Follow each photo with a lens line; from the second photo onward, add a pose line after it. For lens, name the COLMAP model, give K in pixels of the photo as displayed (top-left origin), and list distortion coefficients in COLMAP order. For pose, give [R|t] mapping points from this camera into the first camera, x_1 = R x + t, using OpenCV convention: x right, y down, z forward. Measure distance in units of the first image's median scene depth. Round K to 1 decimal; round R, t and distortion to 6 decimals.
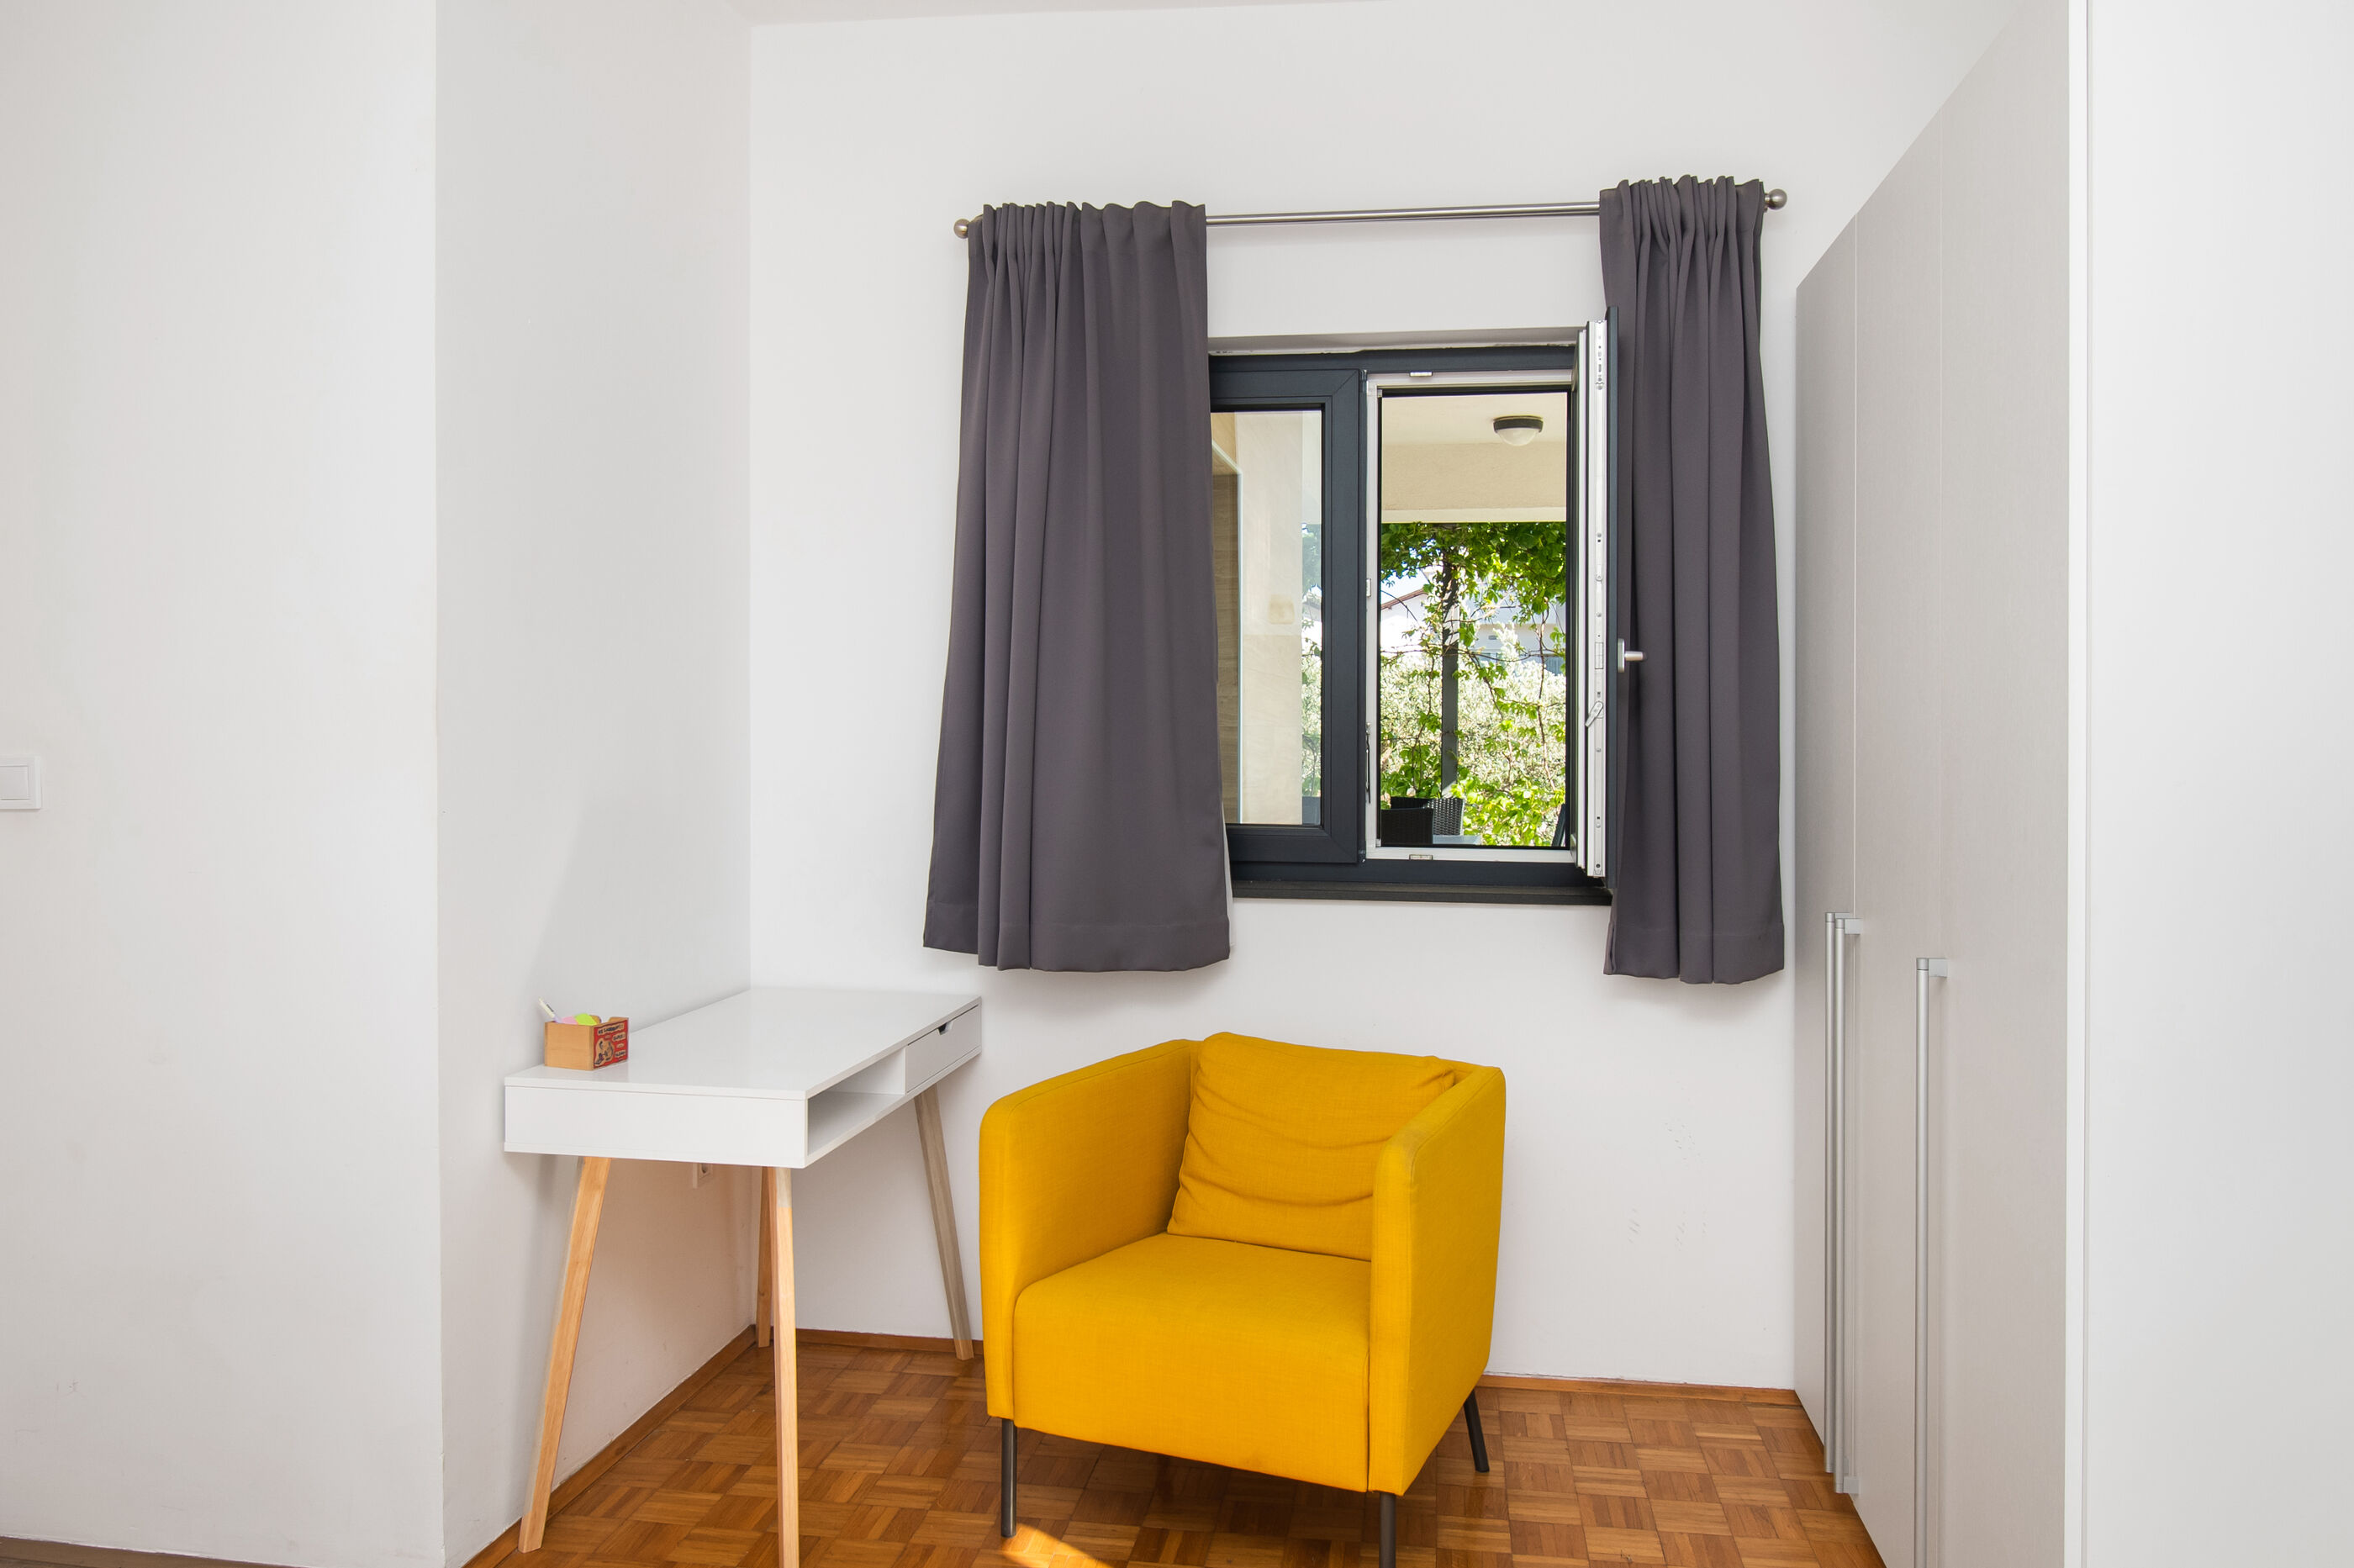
lens RADIAL K [[1740.2, 0, 1172.1], [0, 1740.2, 767.6], [0, 0, 1]] dist [0.002519, -0.010049]
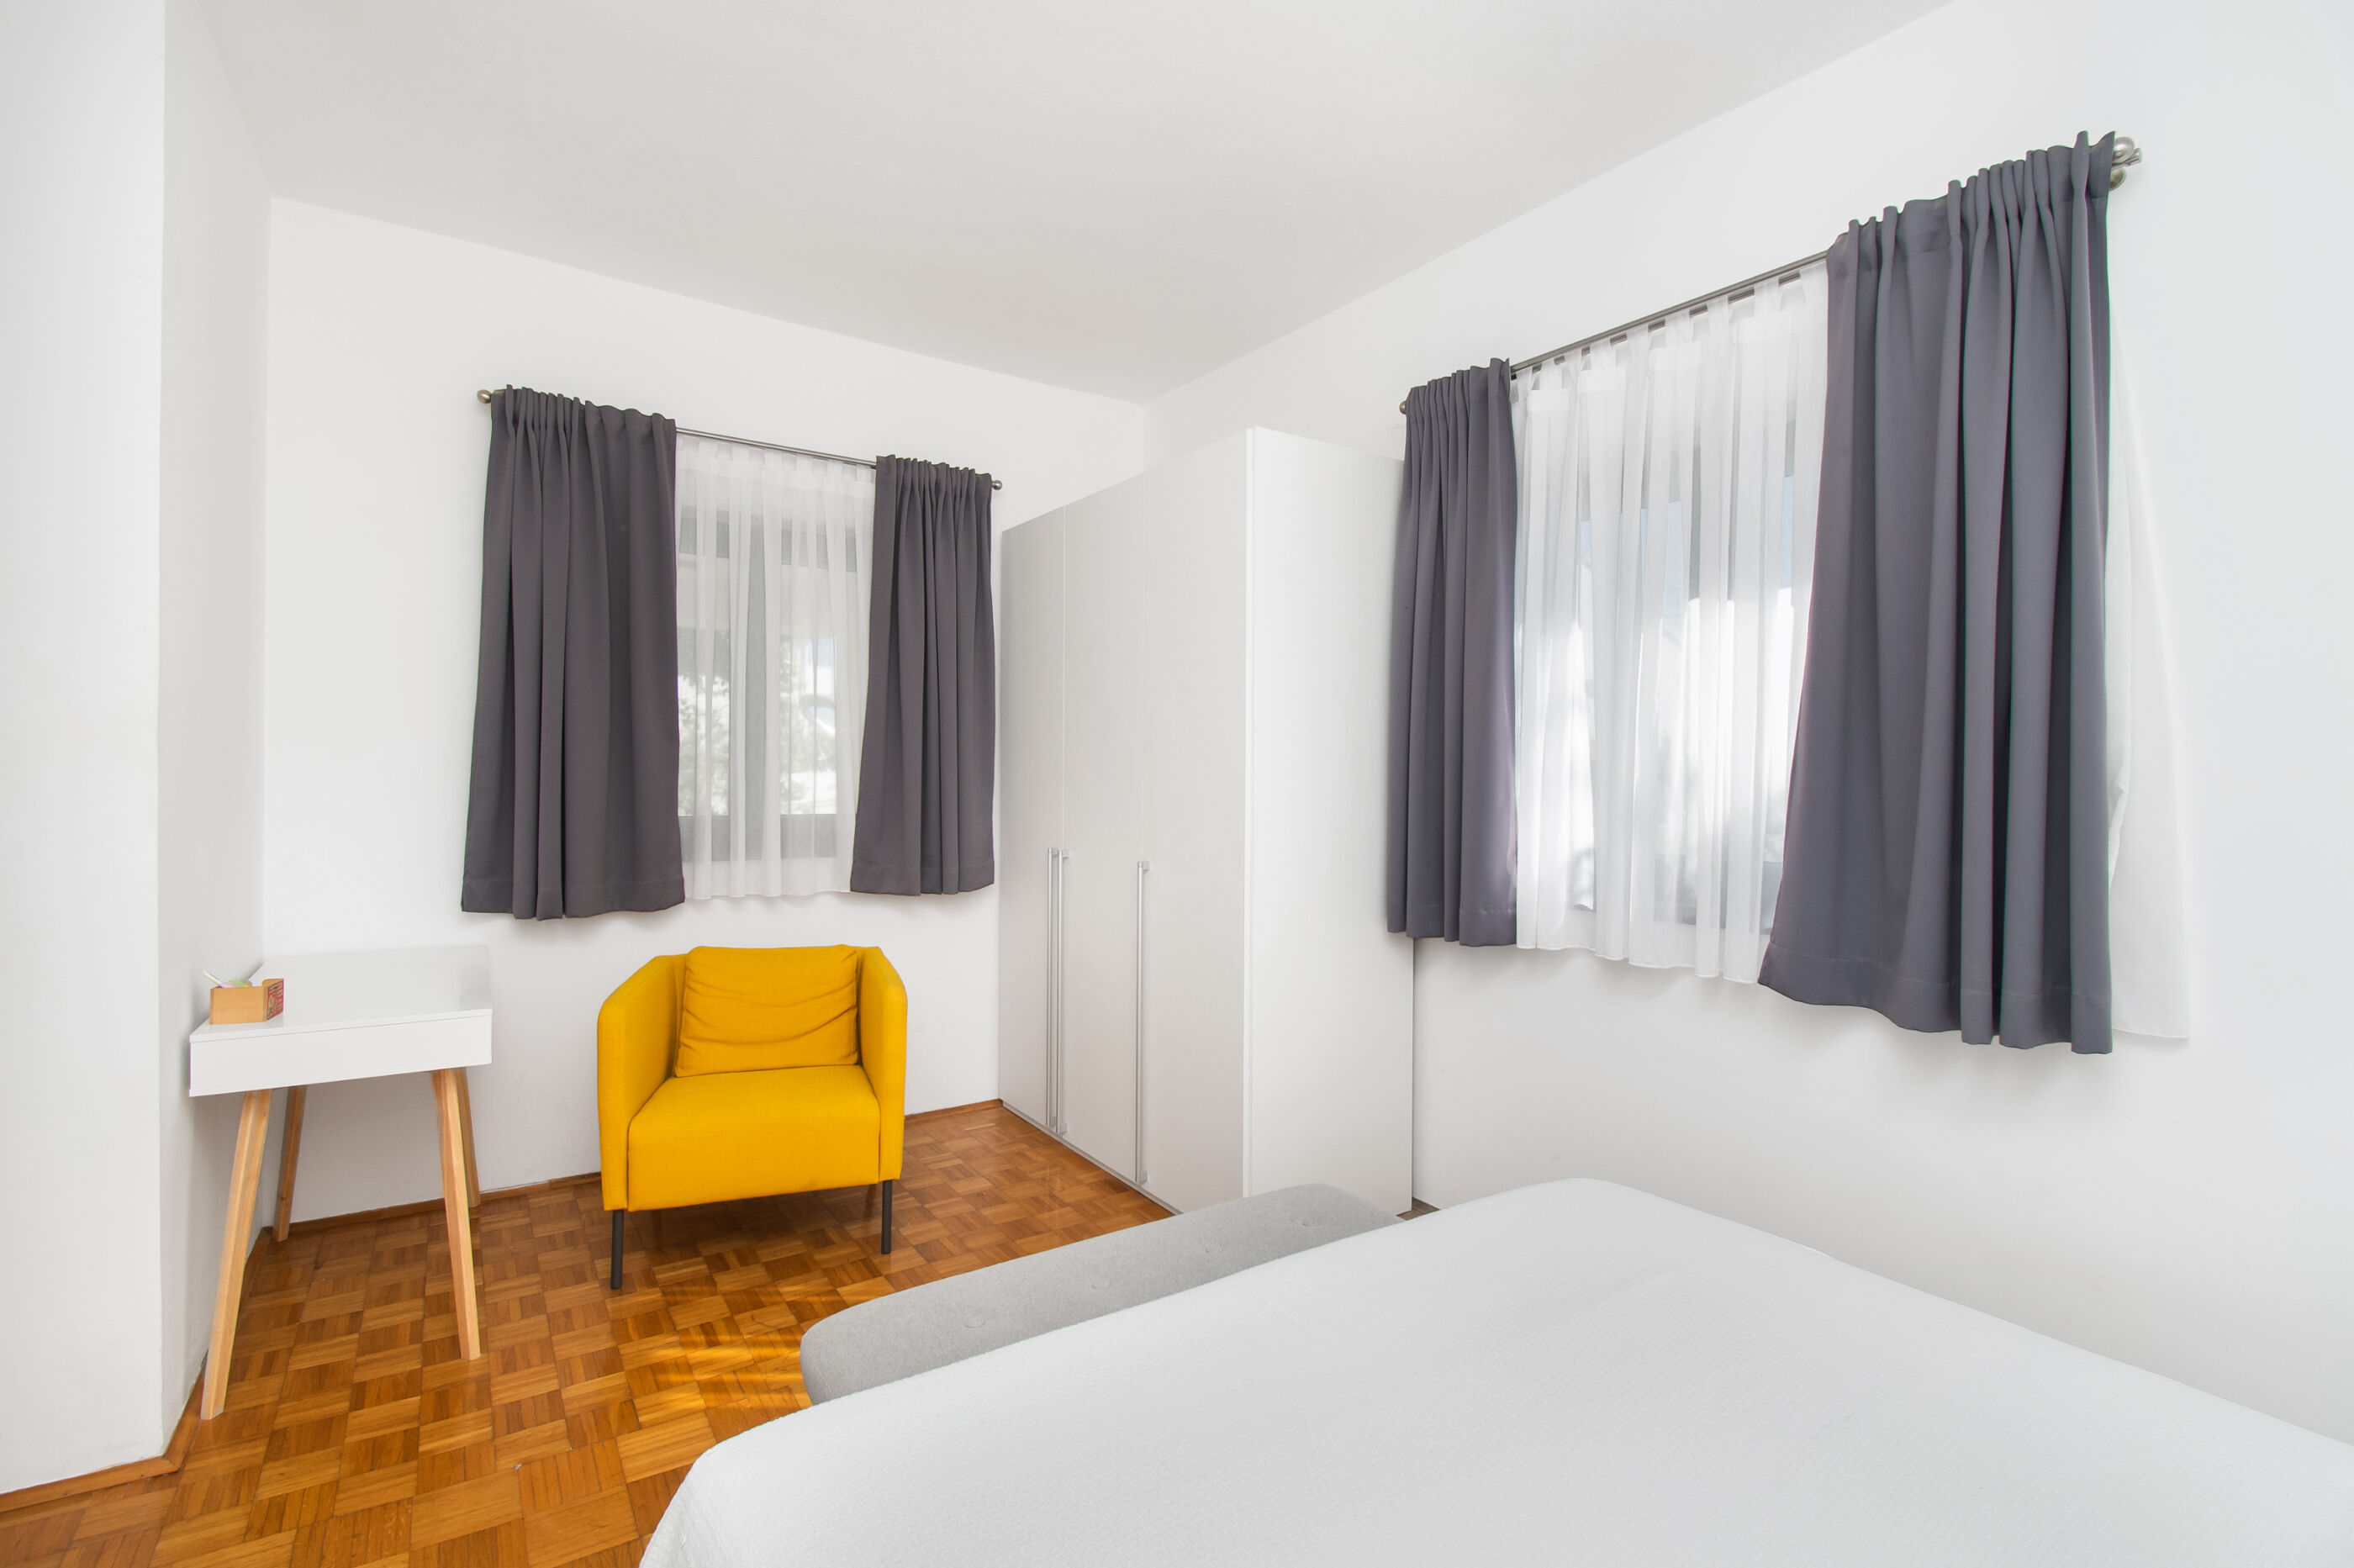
lens RADIAL K [[1065.9, 0, 1172.2], [0, 1065.9, 782.1], [0, 0, 1]] dist [0.008955, -0.010467]
pose [[0.735045, -0.006914, 0.677983, -0.330718], [0.008390, 0.999964, 0.001101, 0.005540], [-0.677966, 0.004879, 0.735077, -0.008418]]
